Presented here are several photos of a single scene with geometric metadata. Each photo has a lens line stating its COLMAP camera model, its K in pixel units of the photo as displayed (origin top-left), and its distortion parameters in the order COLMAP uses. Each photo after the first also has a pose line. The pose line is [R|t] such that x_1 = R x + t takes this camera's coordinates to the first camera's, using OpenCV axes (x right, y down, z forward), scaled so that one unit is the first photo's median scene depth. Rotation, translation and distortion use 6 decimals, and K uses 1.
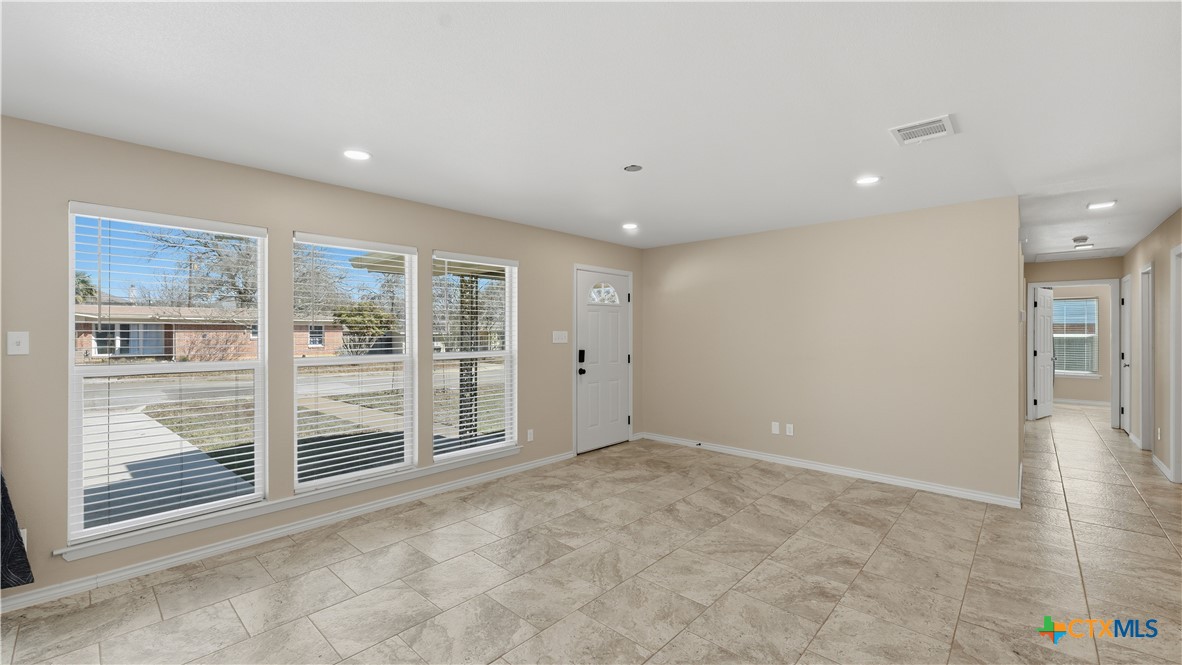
lens RADIAL K [[476.3, 0, 590.1], [0, 476.3, 331.5], [0, 0, 1]] dist [-0.000657, 0.000372]
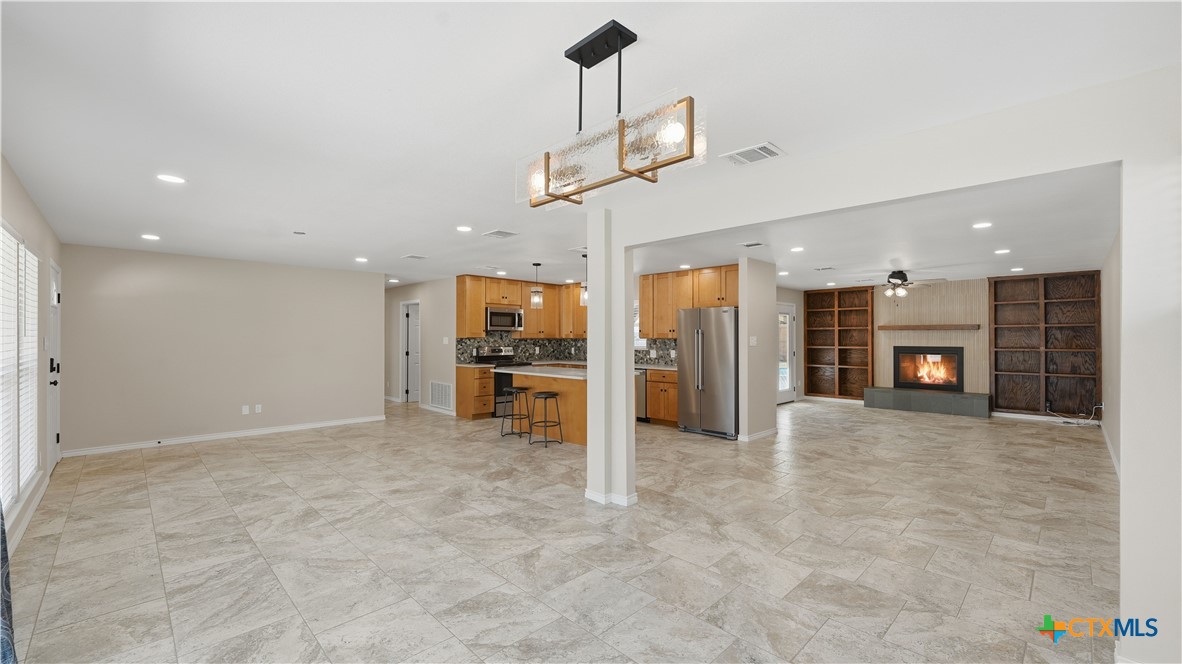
lens RADIAL K [[475.2, 0, 589.7], [0, 475.2, 334.0], [0, 0, 1]] dist [-0.000570, 0.000612]
pose [[0.047614, 0.008306, 0.998831, -0.975943], [-0.000954, 0.999965, -0.008270, 0.001866], [-0.998865, -0.000559, 0.047620, -0.020224]]
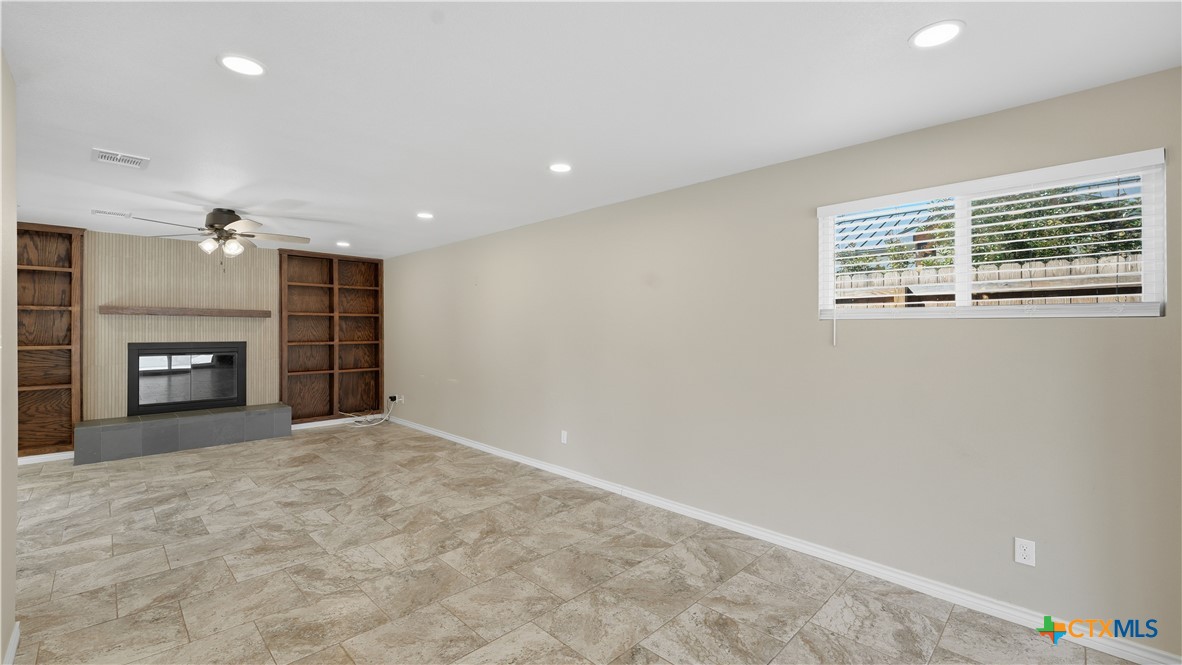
lens RADIAL K [[485.8, 0, 591.1], [0, 485.8, 329.2], [0, 0, 1]] dist [0.000084, 0.000331]
pose [[-0.999382, -0.002630, 0.035063, -0.011701], [-0.002651, 0.999996, -0.000553, -0.000497], [-0.035062, -0.000645, -0.999385, -0.089564]]
